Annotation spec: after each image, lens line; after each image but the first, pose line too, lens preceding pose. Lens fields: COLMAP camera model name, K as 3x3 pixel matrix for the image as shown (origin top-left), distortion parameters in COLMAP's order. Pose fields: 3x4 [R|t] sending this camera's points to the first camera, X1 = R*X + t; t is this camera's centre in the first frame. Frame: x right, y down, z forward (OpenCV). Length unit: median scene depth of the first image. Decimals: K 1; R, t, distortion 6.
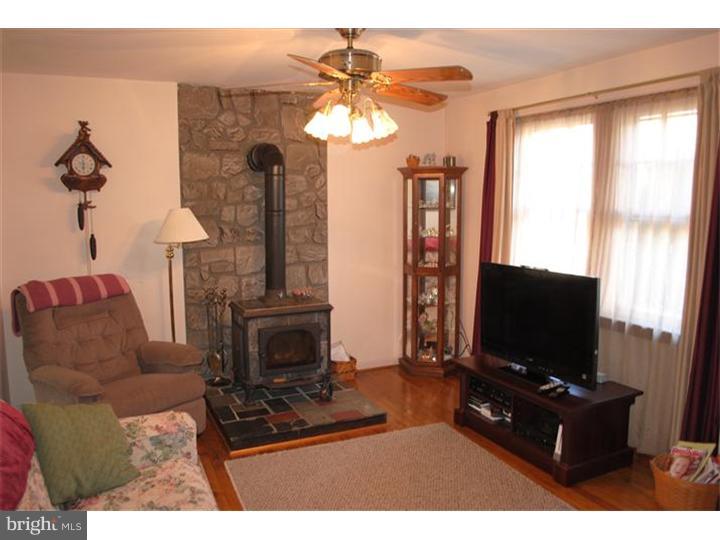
lens RADIAL K [[577.0, 0, 360.0], [0, 577.0, 270.0], [0, 0, 1]] dist [-0.075570, 0.003550]
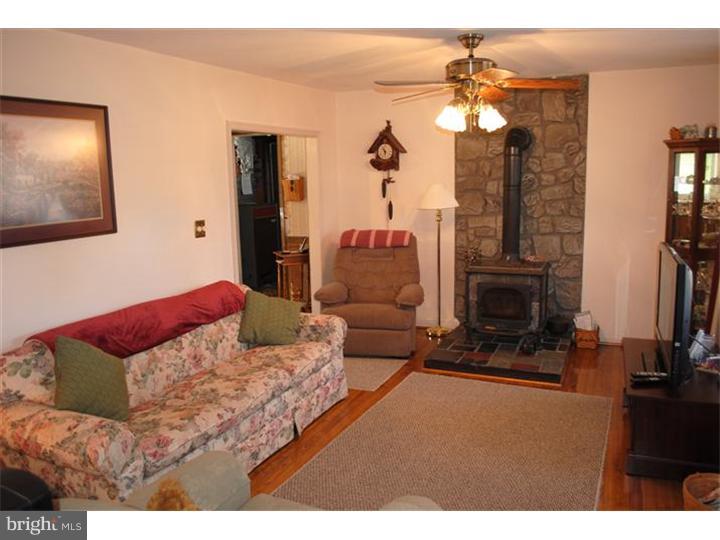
lens RADIAL K [[577.0, 0, 360.0], [0, 577.0, 270.0], [0, 0, 1]] dist [-0.075570, 0.003550]
pose [[0.646840, 0.114817, -0.753933, 0.538910], [-0.073734, 0.993386, 0.088023, -0.012676], [0.759053, -0.001346, 0.651028, 0.010974]]
